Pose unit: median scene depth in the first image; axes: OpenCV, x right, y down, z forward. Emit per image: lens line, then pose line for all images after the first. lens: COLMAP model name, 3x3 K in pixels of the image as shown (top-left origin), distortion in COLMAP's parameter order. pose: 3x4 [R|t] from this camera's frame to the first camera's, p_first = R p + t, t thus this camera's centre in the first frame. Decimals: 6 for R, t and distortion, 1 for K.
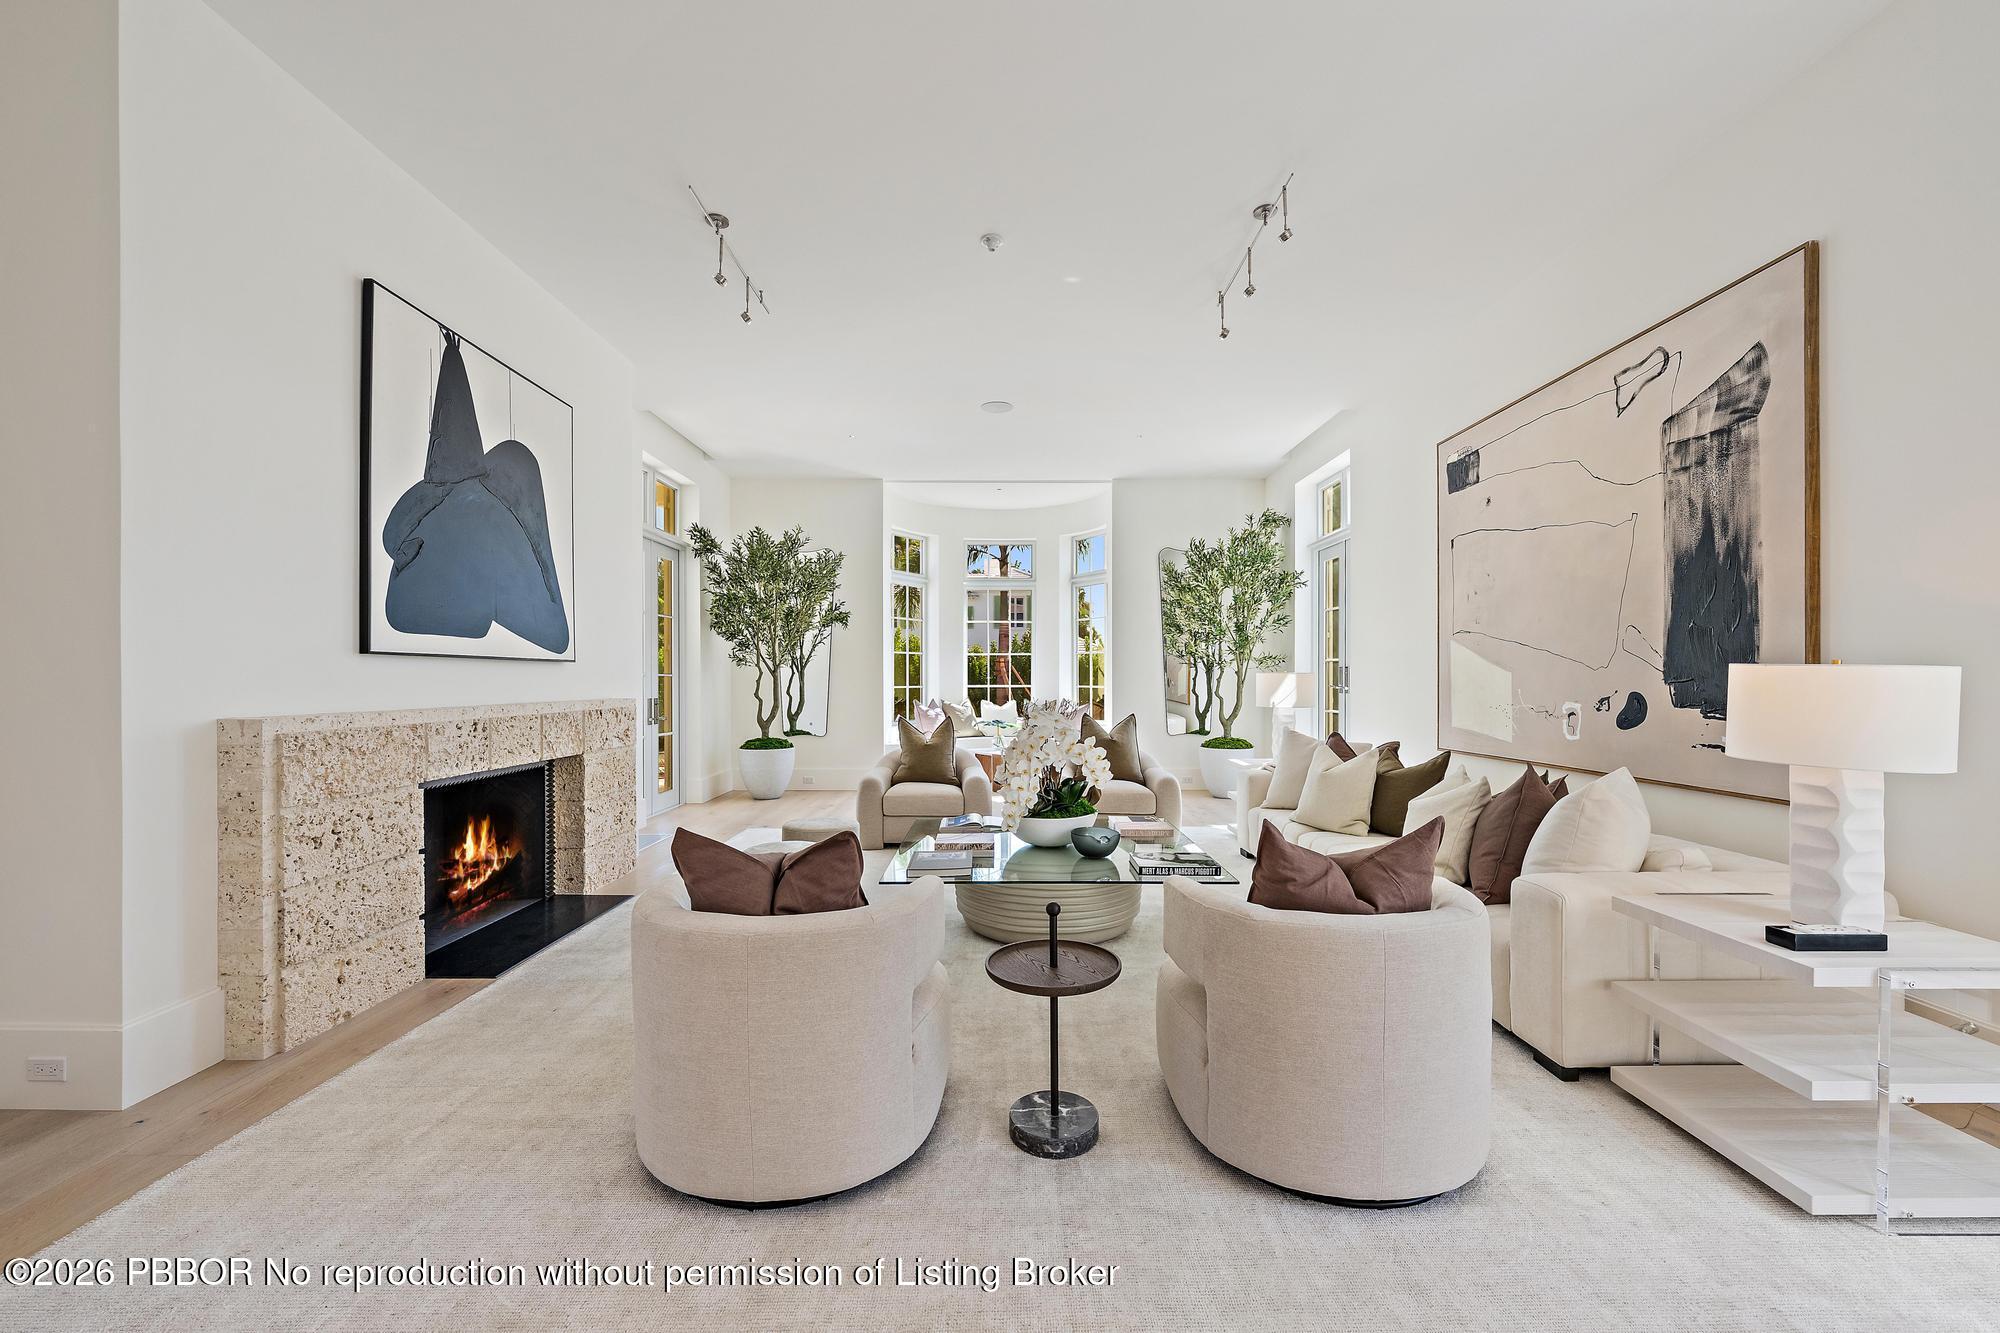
lens RADIAL K [[790.0, 0, 973.2], [0, 790.0, 679.3], [0, 0, 1]] dist [0.000130, -0.000457]
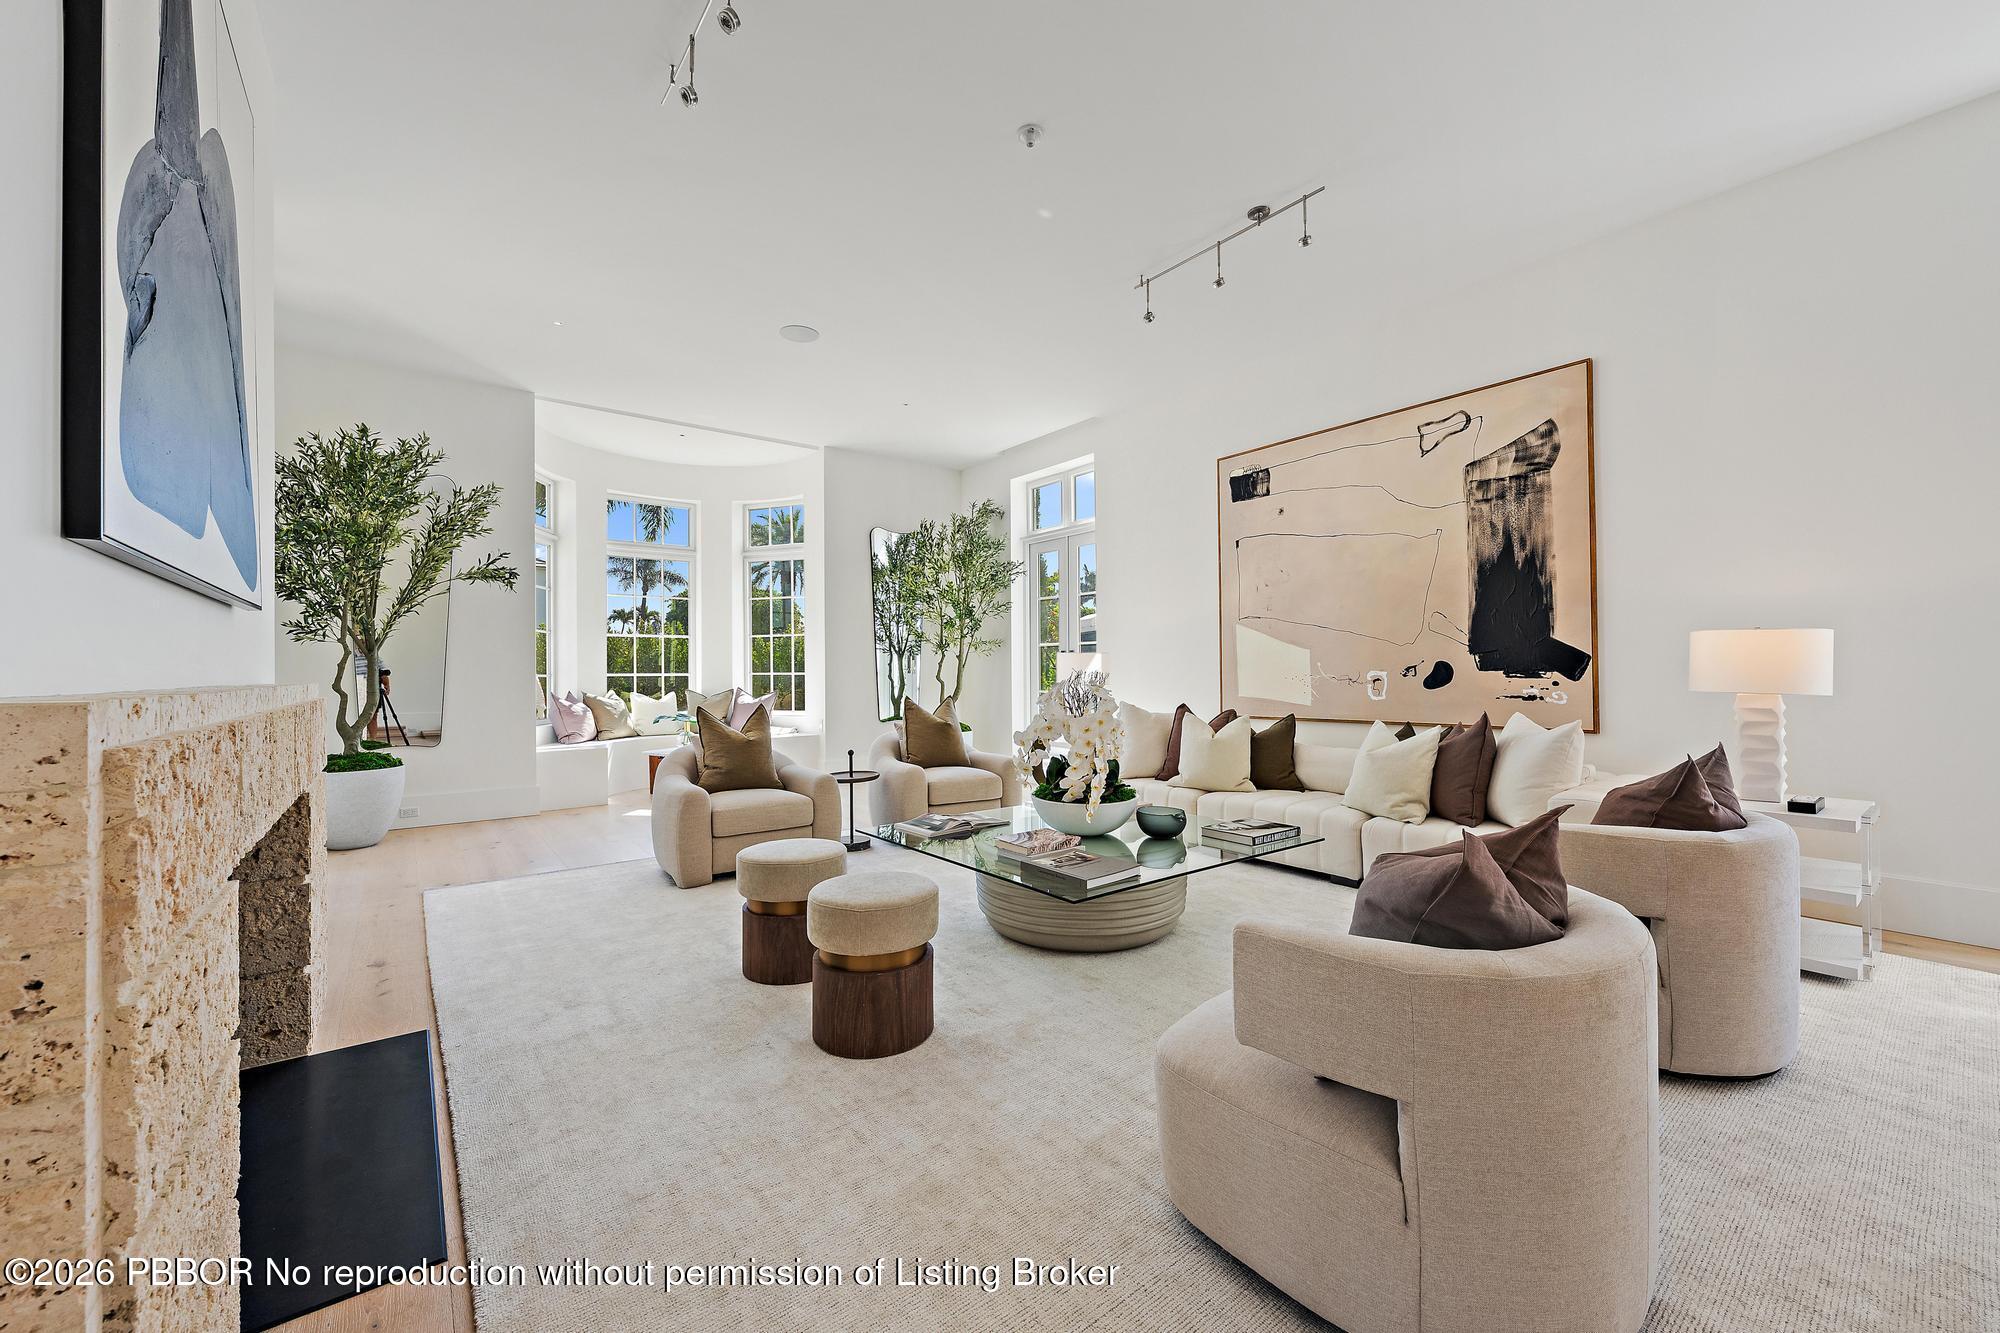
lens RADIAL K [[790.0, 0, 997.2], [0, 790.0, 666.1], [0, 0, 1]] dist [0.000130, -0.000457]
pose [[0.787754, -0.000368, 0.615990, -0.622091], [0.007498, 0.999931, -0.008991, 0.032415], [-0.615945, 0.011701, 0.787702, 0.417859]]
